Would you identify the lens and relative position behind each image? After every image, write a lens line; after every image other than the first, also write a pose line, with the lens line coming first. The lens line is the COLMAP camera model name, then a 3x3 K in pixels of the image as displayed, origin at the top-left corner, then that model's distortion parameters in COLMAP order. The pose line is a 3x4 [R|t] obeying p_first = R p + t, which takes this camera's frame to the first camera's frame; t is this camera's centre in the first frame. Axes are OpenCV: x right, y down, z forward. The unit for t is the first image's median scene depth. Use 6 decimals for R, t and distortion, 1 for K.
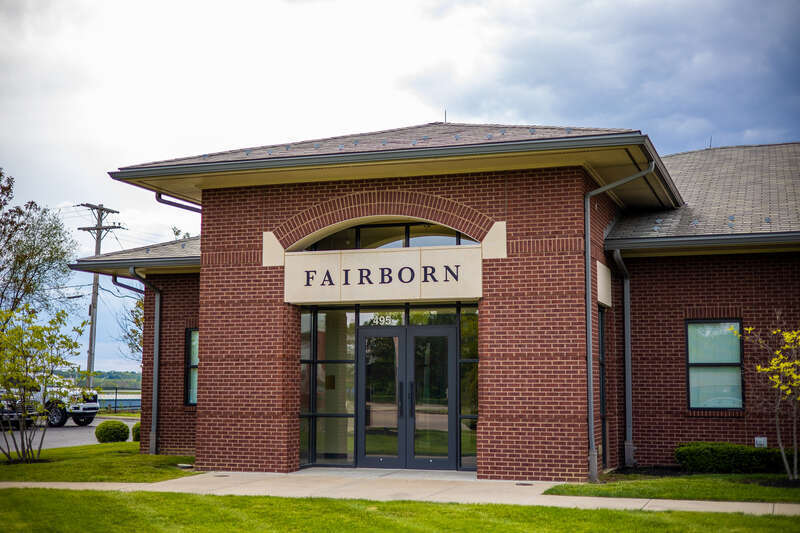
lens RADIAL K [[1136.2, 0, 400.0], [0, 1136.2, 266.5], [0, 0, 1]] dist [0.059606, -0.084718]
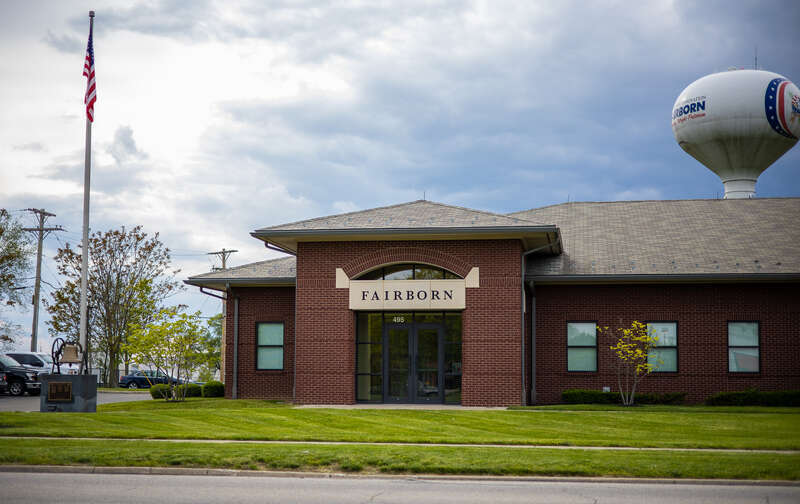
lens RADIAL K [[1129.6, 0, 399.0], [0, 1129.6, 283.9], [0, 0, 1]] dist [0.113597, -0.012870]
pose [[0.988295, 0.017055, 0.151595, -0.286362], [-0.020962, 0.999487, 0.024209, -0.050302], [-0.151105, -0.027103, 0.988146, -0.726154]]
